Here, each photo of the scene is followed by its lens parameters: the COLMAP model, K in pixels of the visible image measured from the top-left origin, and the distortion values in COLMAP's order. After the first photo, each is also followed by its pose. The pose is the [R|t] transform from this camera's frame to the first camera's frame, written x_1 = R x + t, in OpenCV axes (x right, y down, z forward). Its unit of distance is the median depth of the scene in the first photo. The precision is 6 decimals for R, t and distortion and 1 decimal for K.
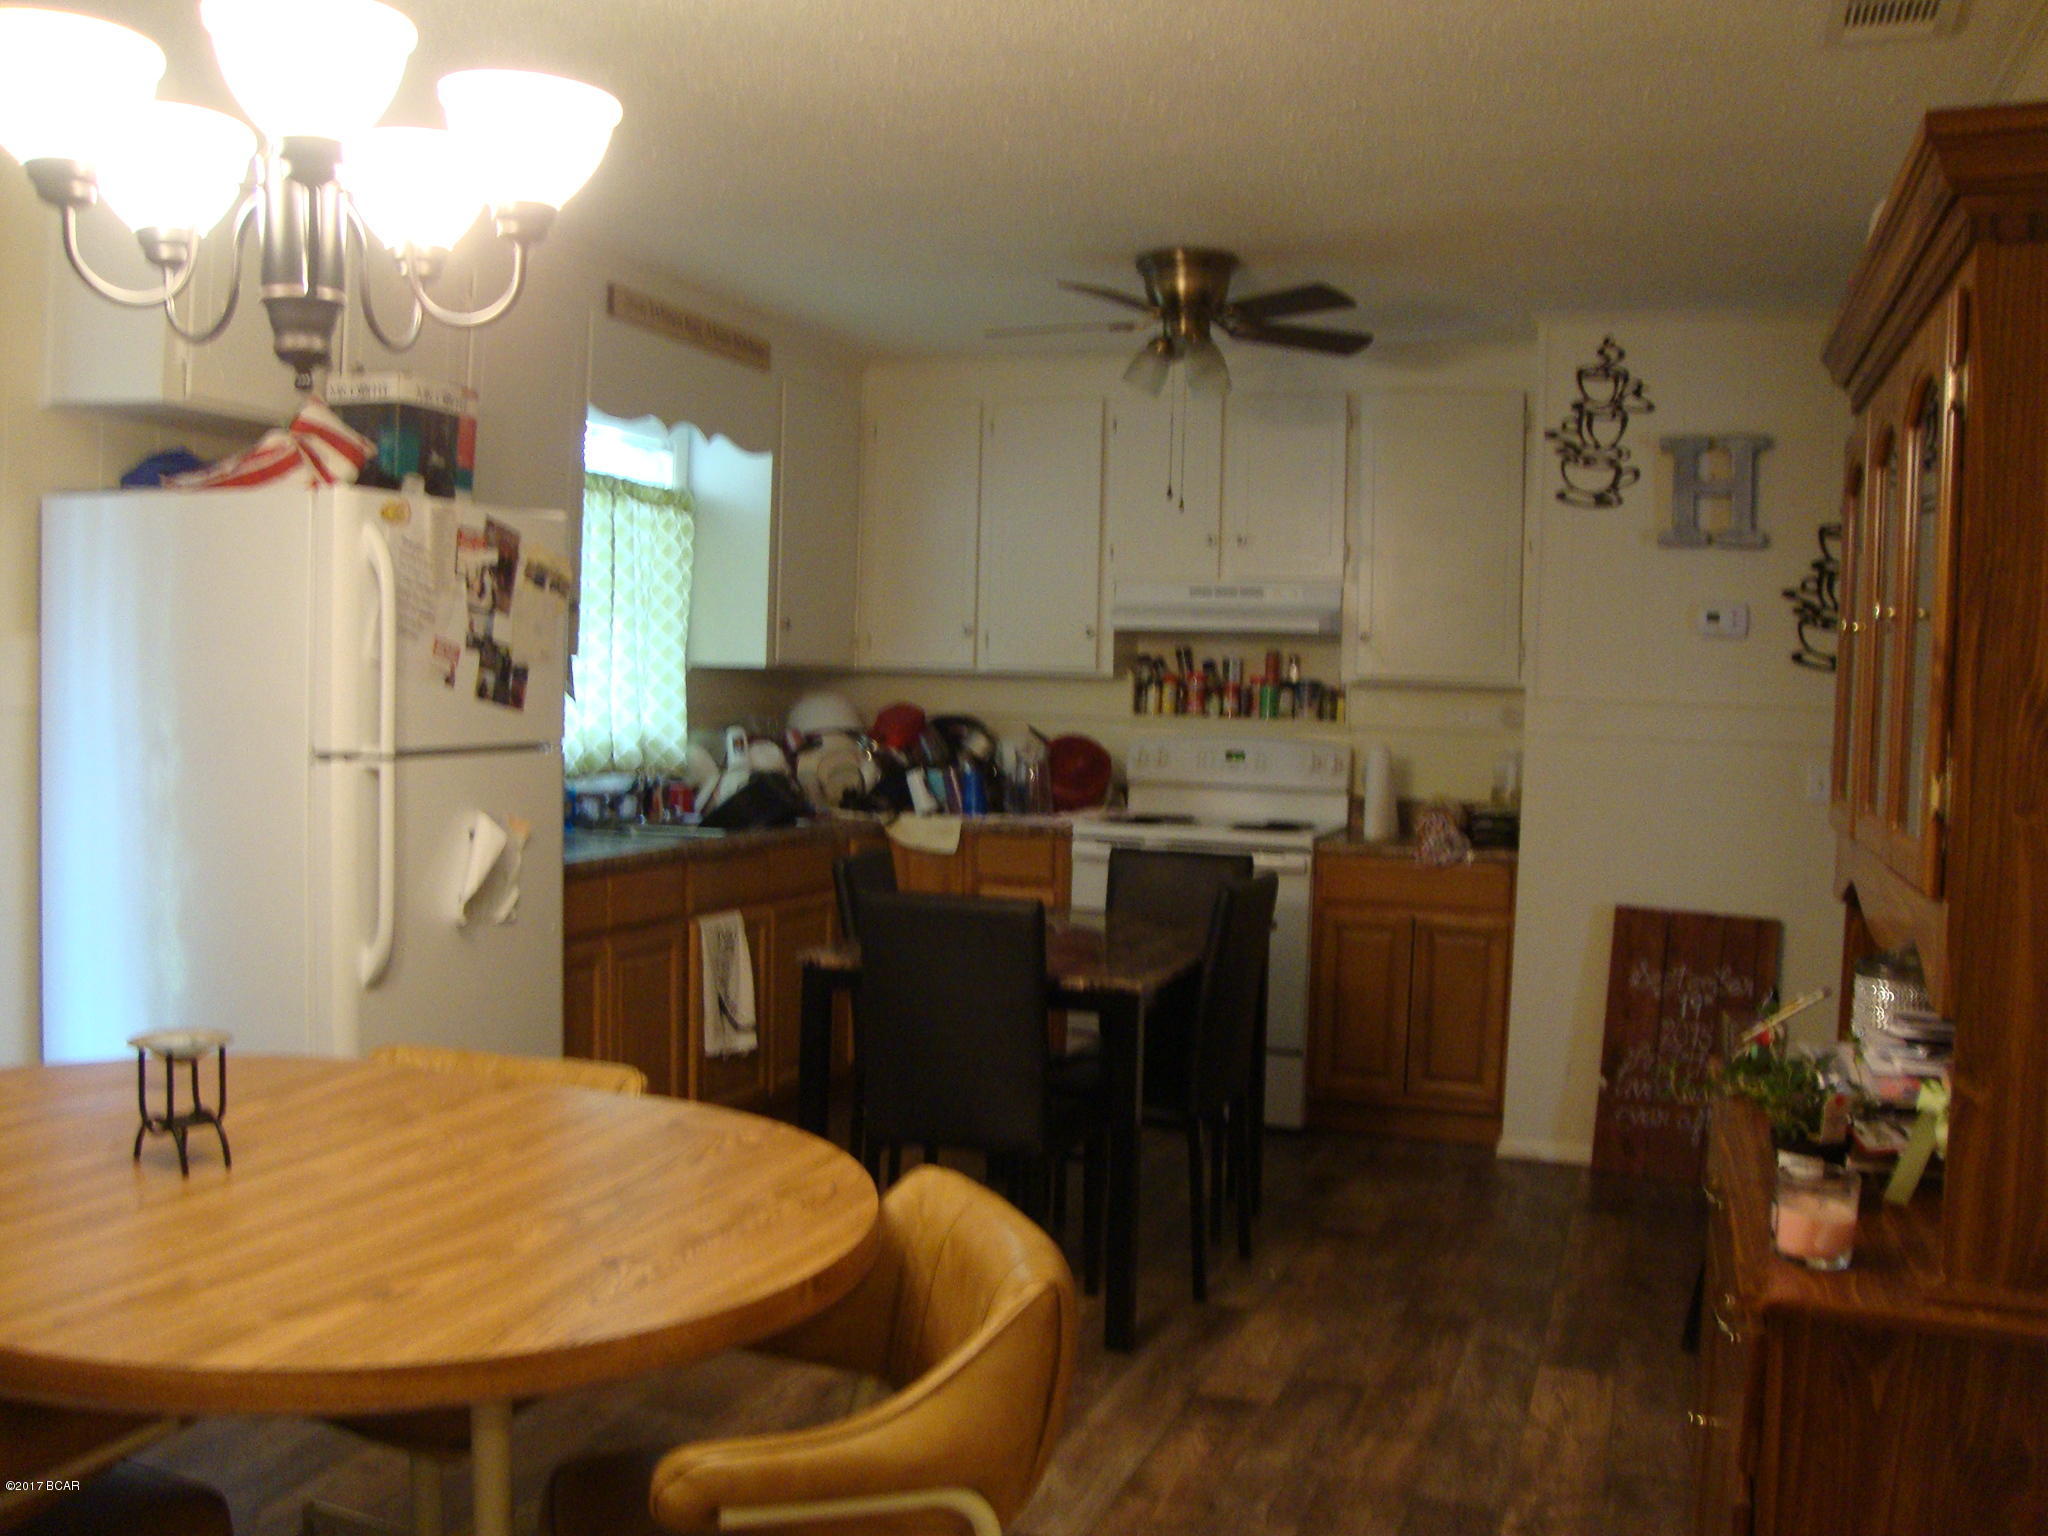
lens RADIAL K [[1863.9, 0, 1024.0], [0, 1863.9, 768.0], [0, 0, 1]] dist [-0.193852, 0.204047]
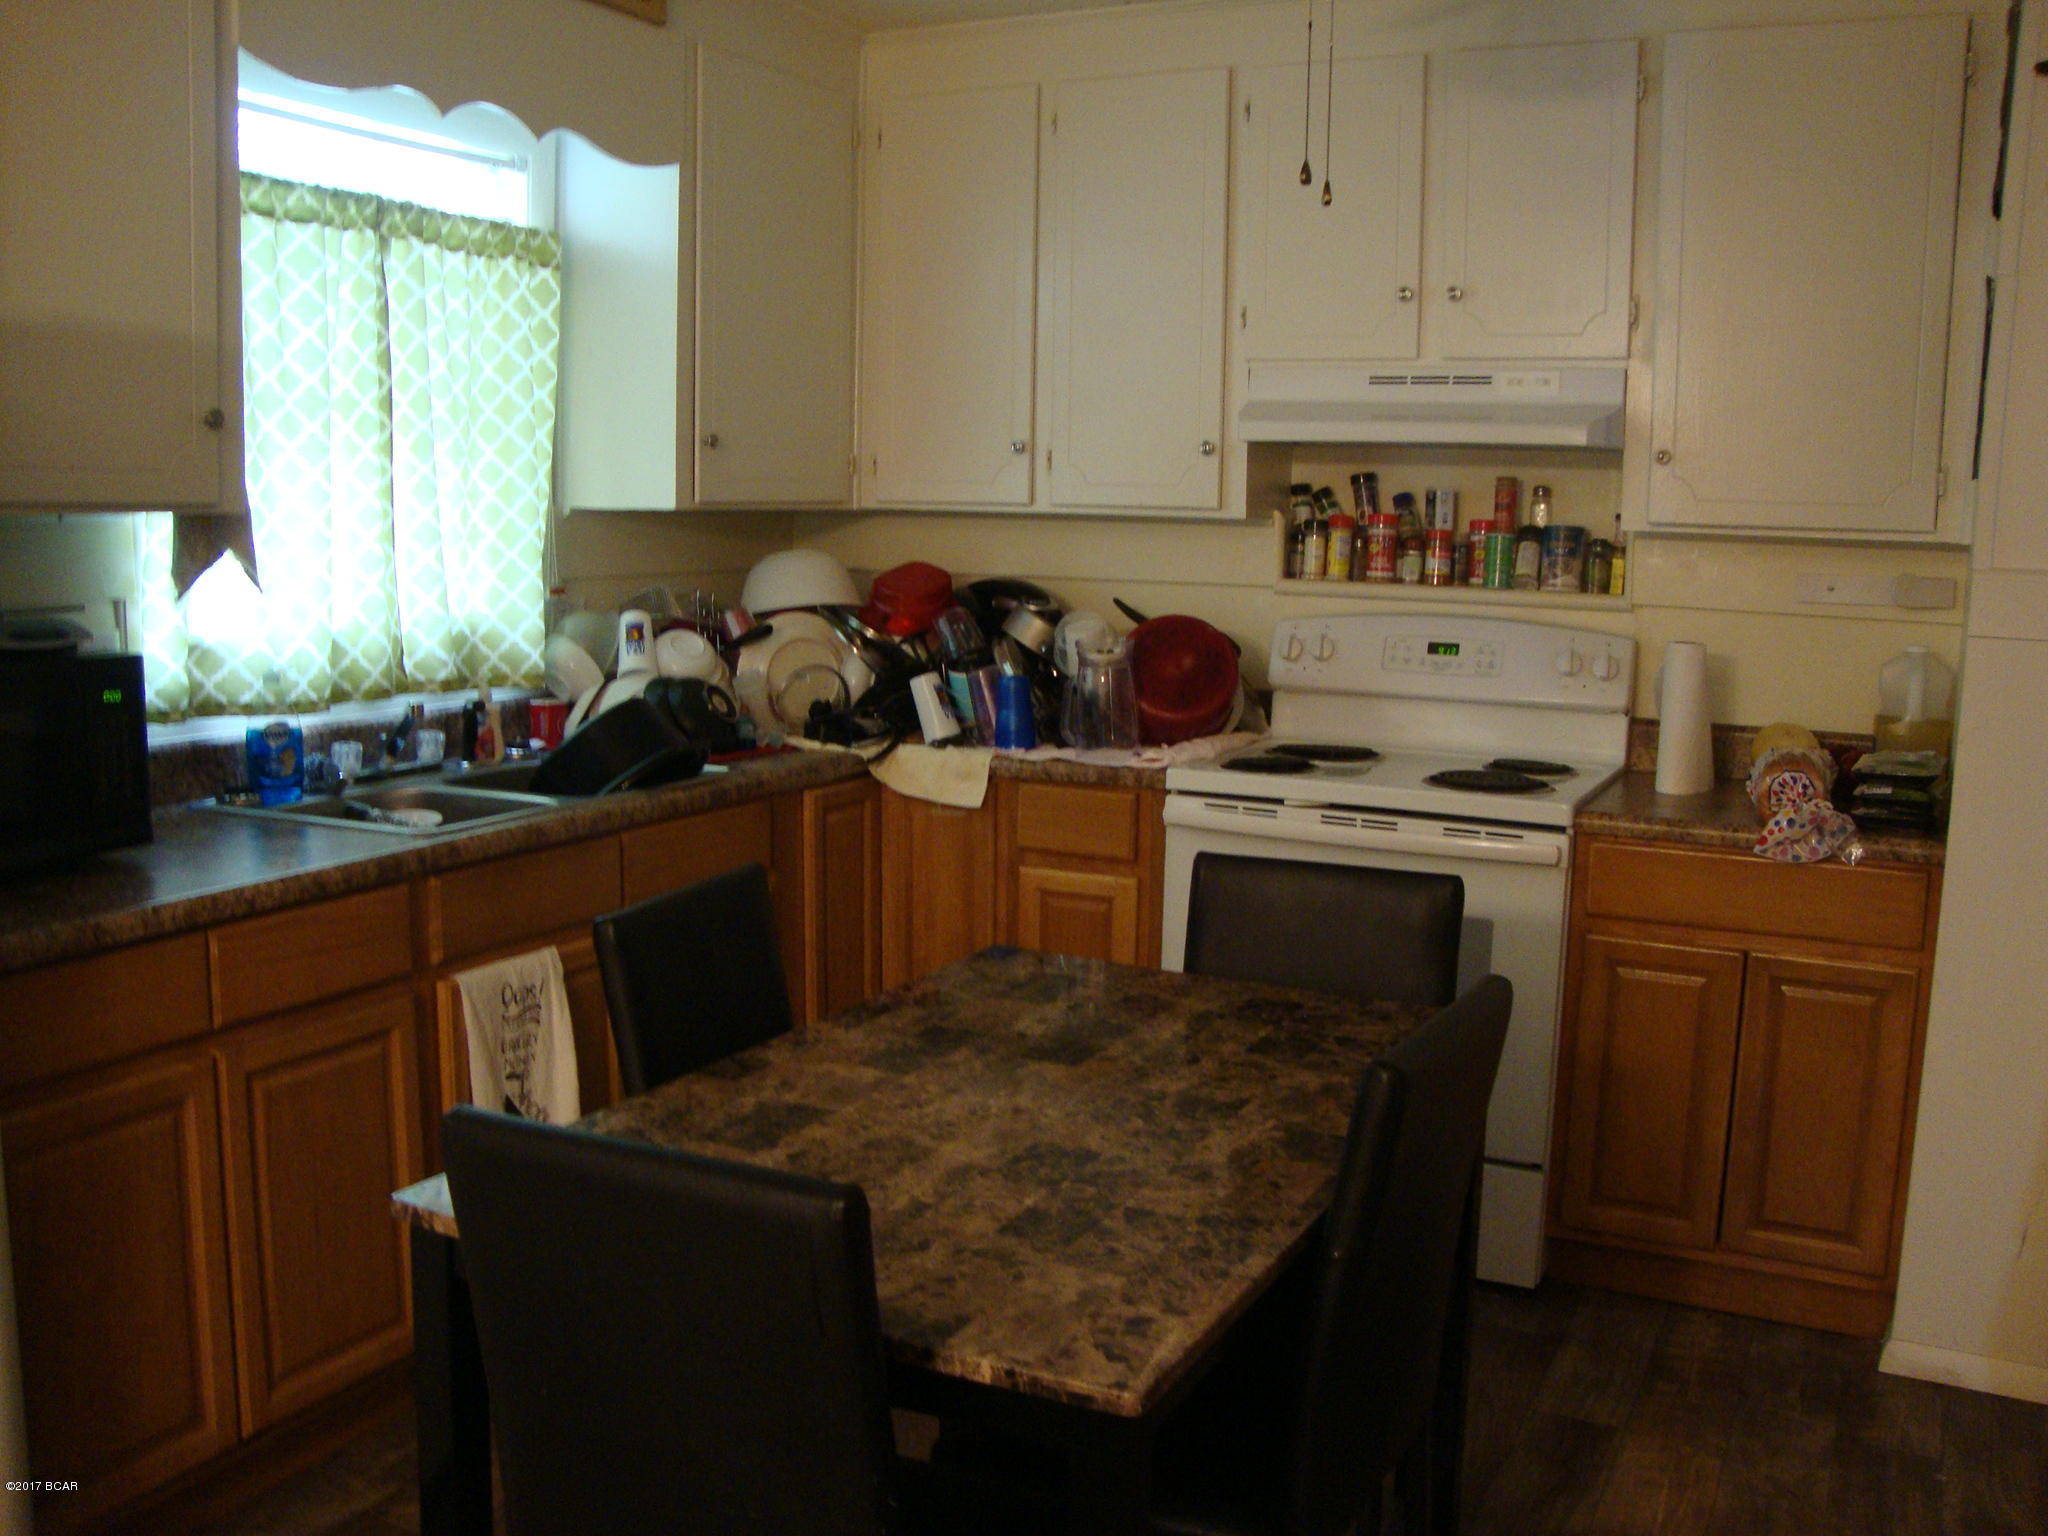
lens RADIAL K [[1863.9, 0, 1024.0], [0, 1863.9, 768.0], [0, 0, 1]] dist [-0.193852, 0.204047]
pose [[0.992603, 0.008735, -0.121093, 0.051851], [0.003174, 0.995200, 0.097807, -0.028488], [0.121367, -0.097468, 0.987811, 0.388356]]
